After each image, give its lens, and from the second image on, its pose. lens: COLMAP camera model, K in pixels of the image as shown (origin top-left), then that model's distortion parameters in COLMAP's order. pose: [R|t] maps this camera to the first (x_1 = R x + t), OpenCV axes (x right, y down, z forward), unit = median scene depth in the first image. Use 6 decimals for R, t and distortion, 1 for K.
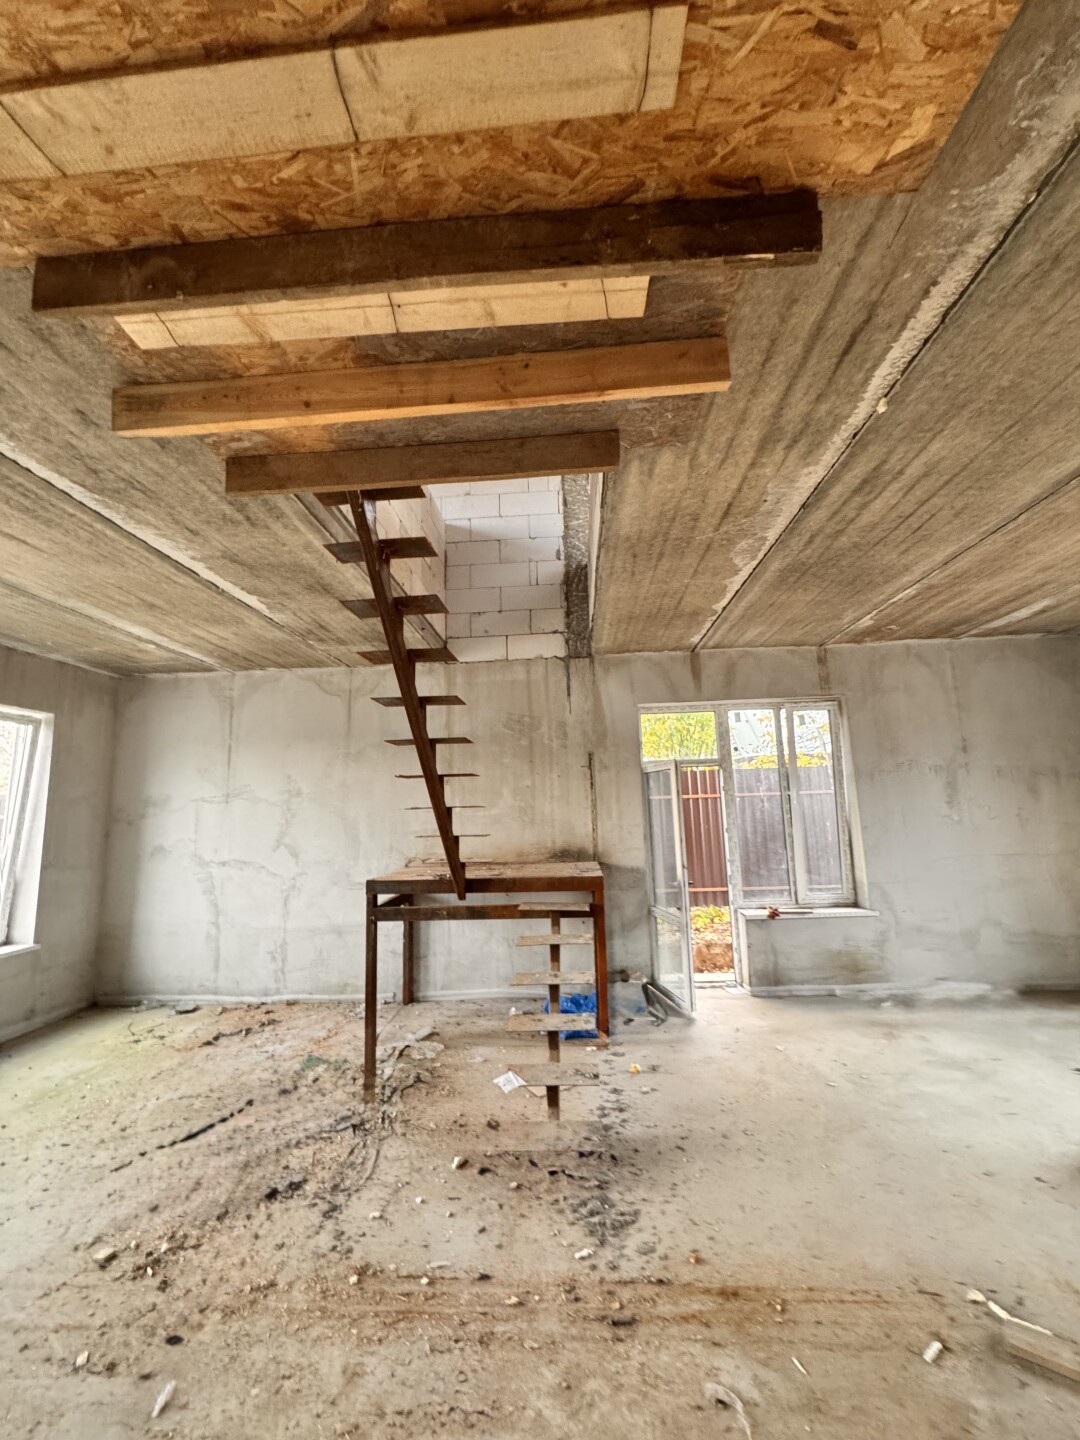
lens RADIAL K [[571.6, 0, 542.3], [0, 571.6, 720.4], [0, 0, 1]] dist [-0.002113, -0.000146]
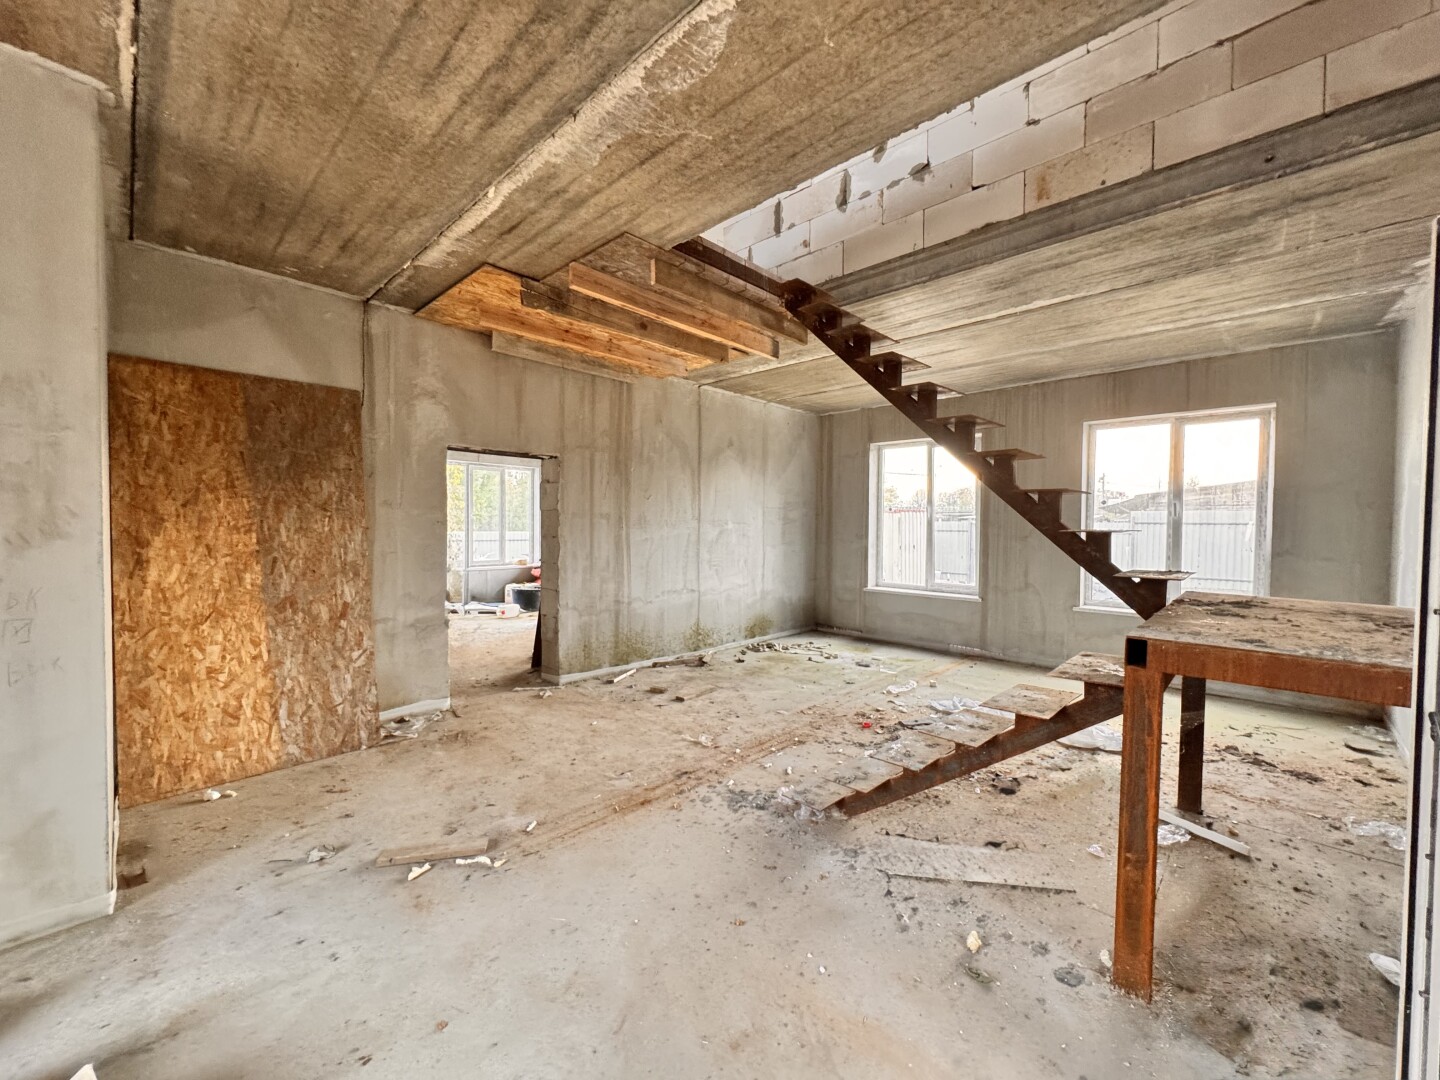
lens RADIAL K [[571.6, 0, 721.7], [0, 571.6, 540.5], [0, 0, 1]] dist [-0.002113, -0.000146]
pose [[-0.644030, 0.046803, -0.763567, 1.090534], [0.127080, 0.990804, -0.046454, 0.308162], [0.754371, -0.126952, -0.644056, 1.811293]]
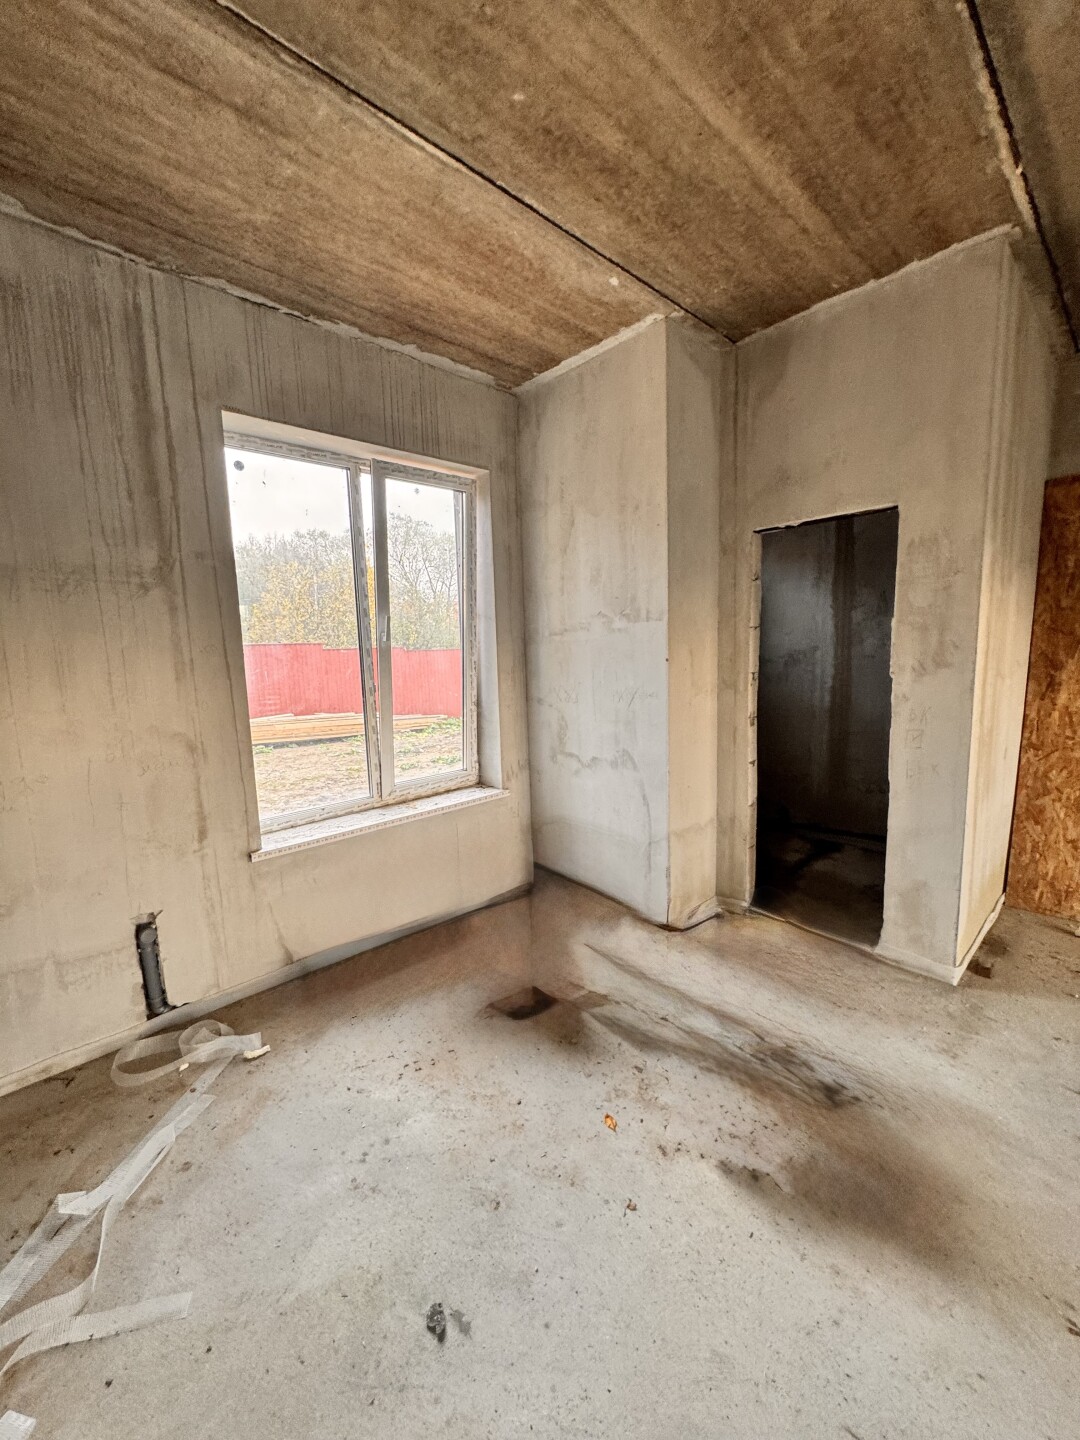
lens RADIAL K [[571.6, 0, 540.9], [0, 571.6, 720.4], [0, 0, 1]] dist [-0.002113, -0.000146]
pose [[-0.723707, -0.029777, 0.689465, 0.898832], [-0.045854, 0.998936, -0.004989, 0.274332], [-0.688582, -0.035225, -0.724302, 1.756222]]
